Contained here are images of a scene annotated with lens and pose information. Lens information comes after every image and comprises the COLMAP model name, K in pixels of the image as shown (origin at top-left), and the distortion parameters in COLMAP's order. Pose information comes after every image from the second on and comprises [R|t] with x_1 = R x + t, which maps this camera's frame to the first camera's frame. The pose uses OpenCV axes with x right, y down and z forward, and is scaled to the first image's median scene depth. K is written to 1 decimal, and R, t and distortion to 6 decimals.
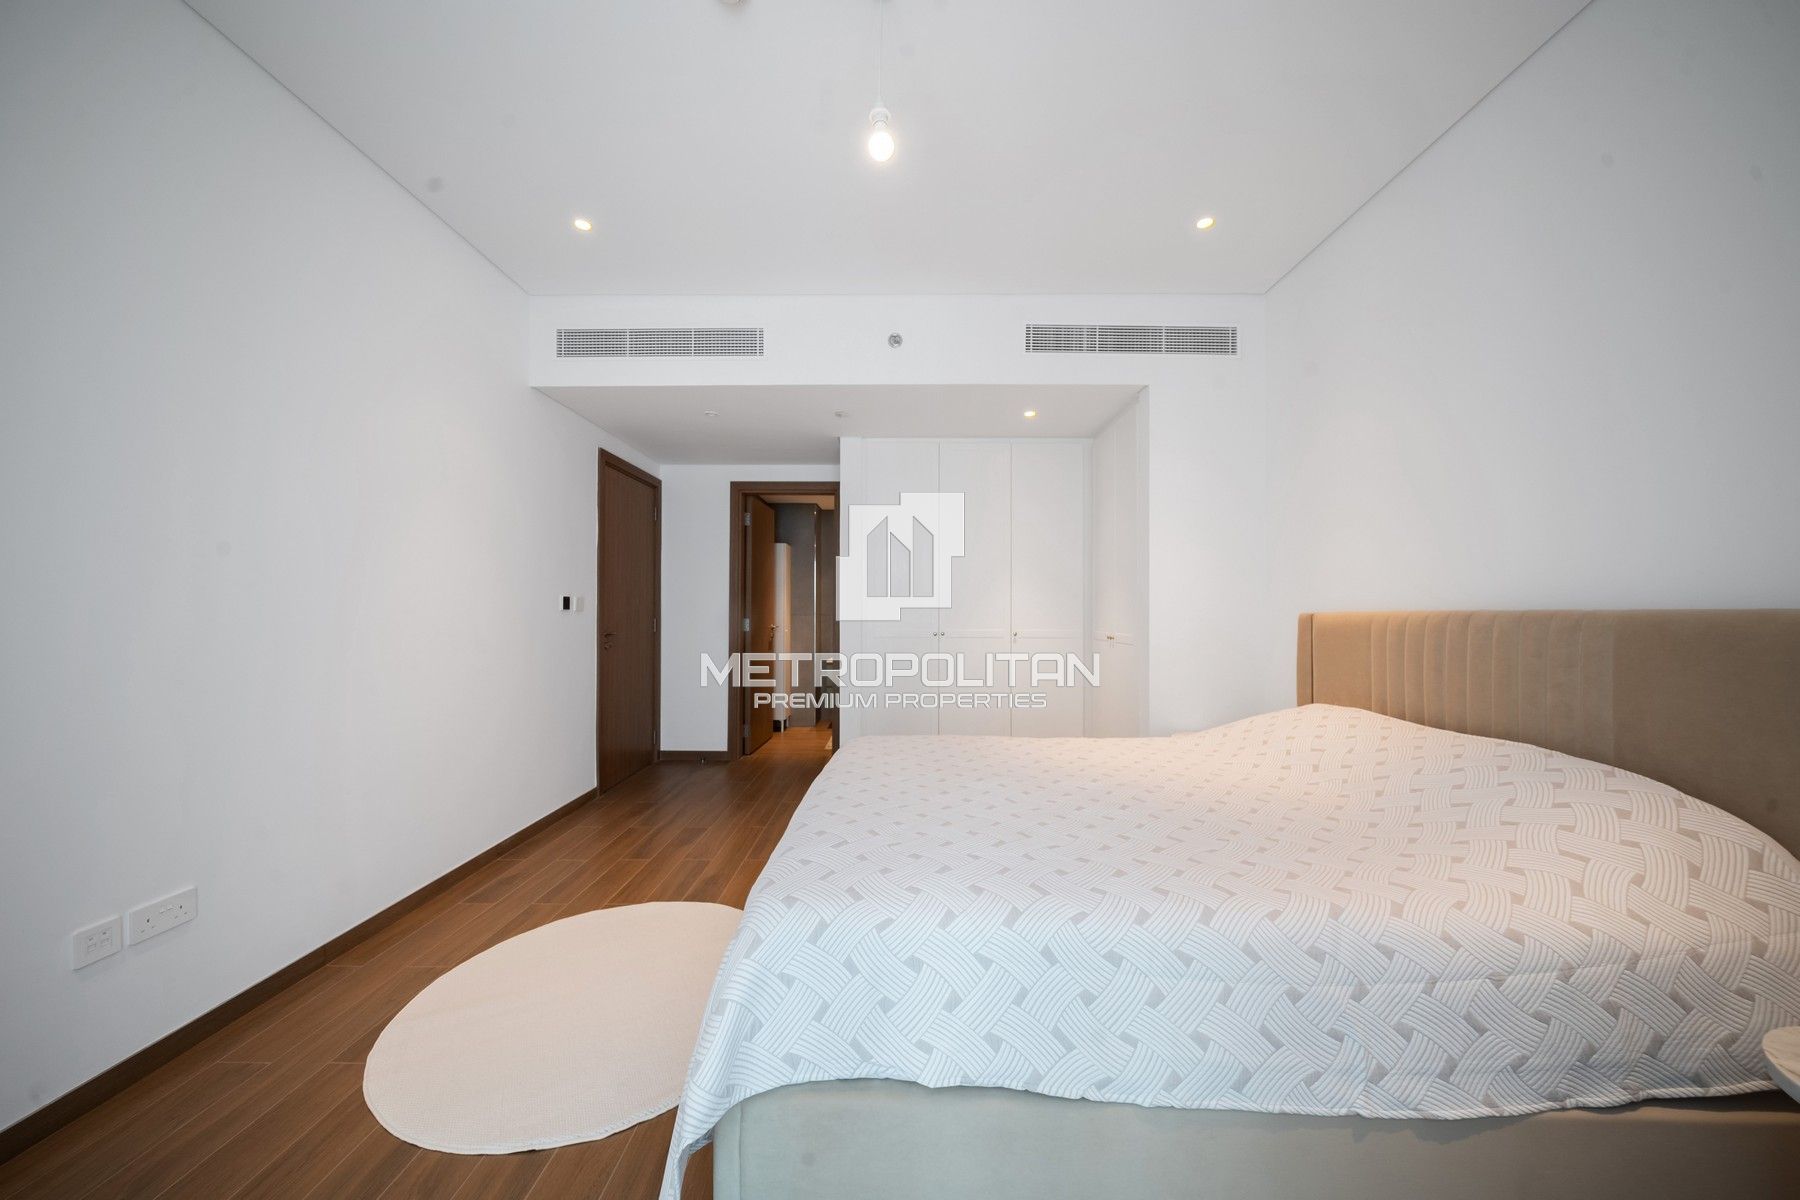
lens RADIAL K [[624.7, 0, 902.5], [0, 624.7, 606.5], [0, 0, 1]] dist [-0.005363, 0.000505]
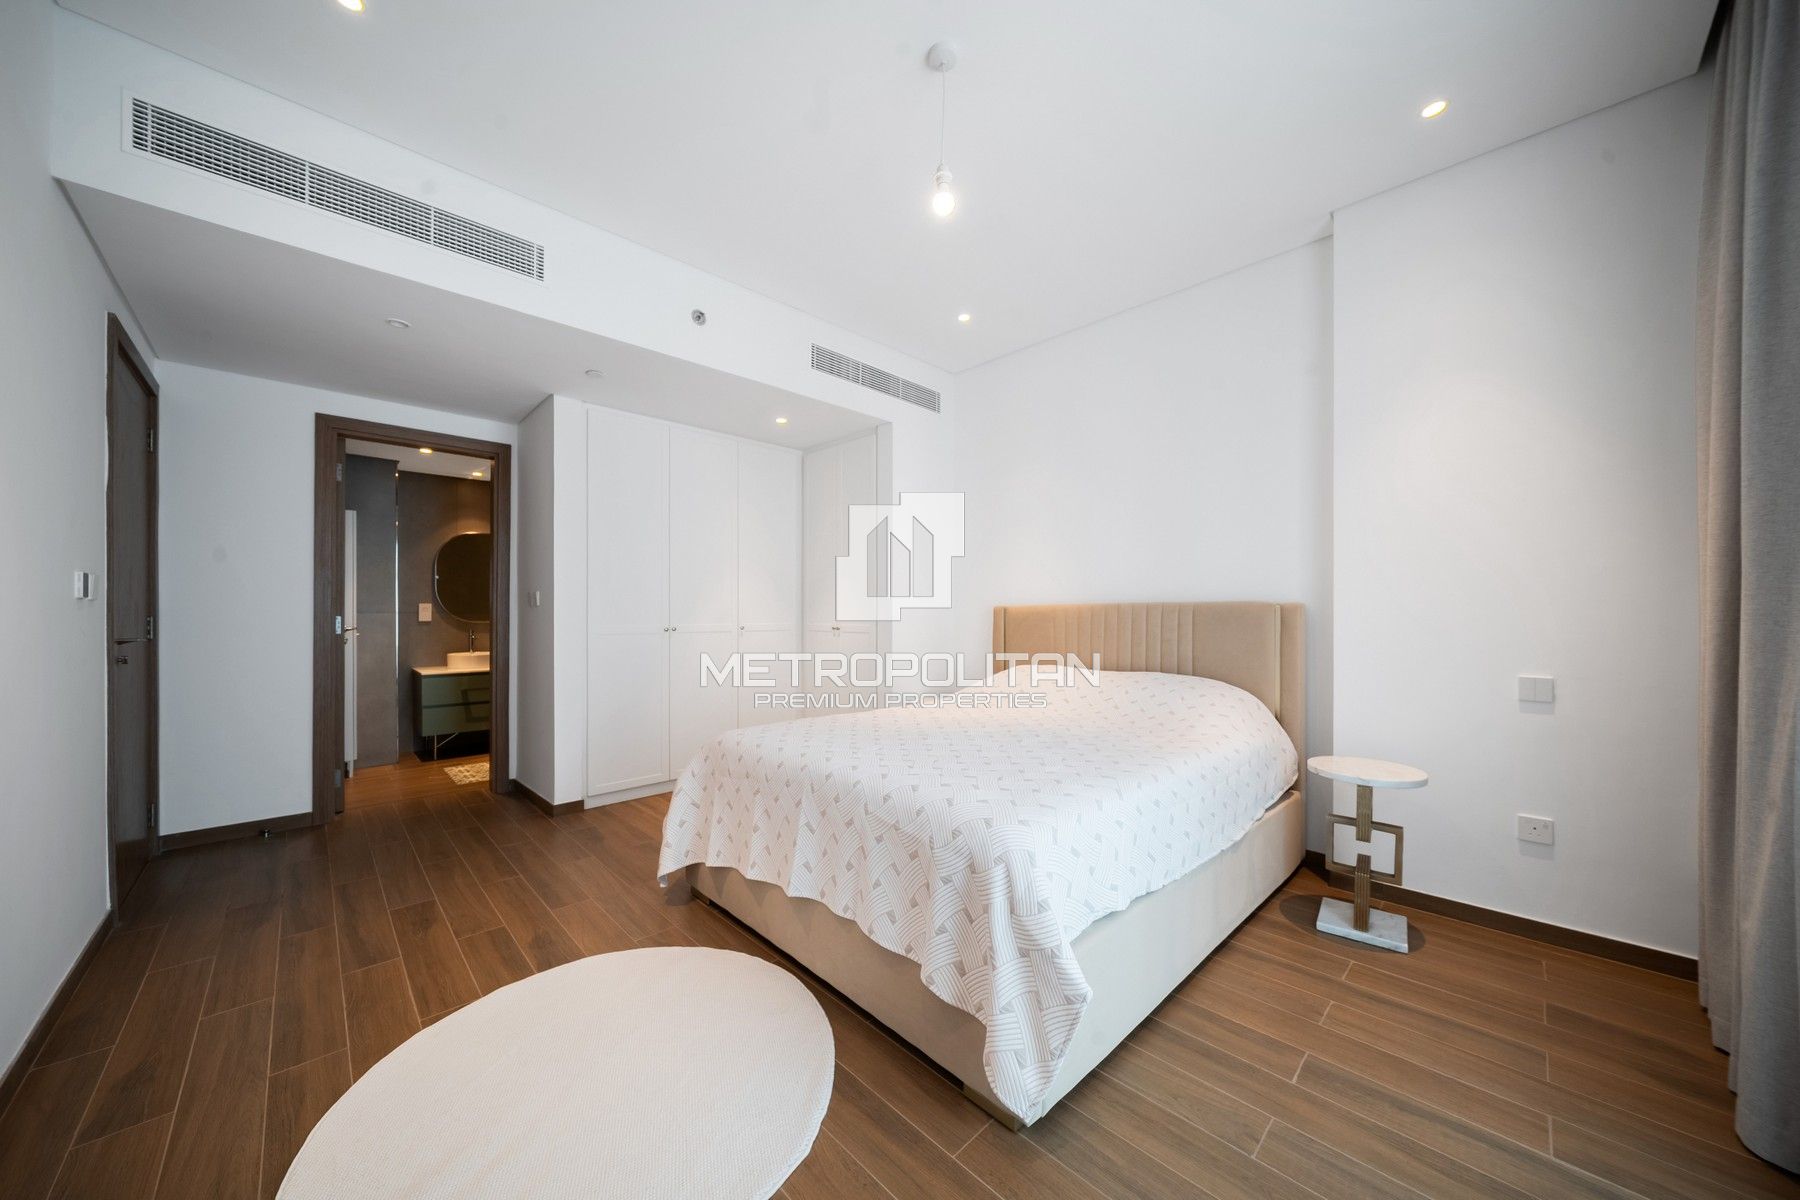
lens RADIAL K [[624.7, 0, 908.4], [0, 624.7, 613.2], [0, 0, 1]] dist [-0.005363, 0.000505]
pose [[0.701761, -0.002194, 0.712409, -0.465440], [-0.003427, 0.999973, 0.006455, 0.015543], [-0.712404, -0.006972, 0.701735, 0.106145]]
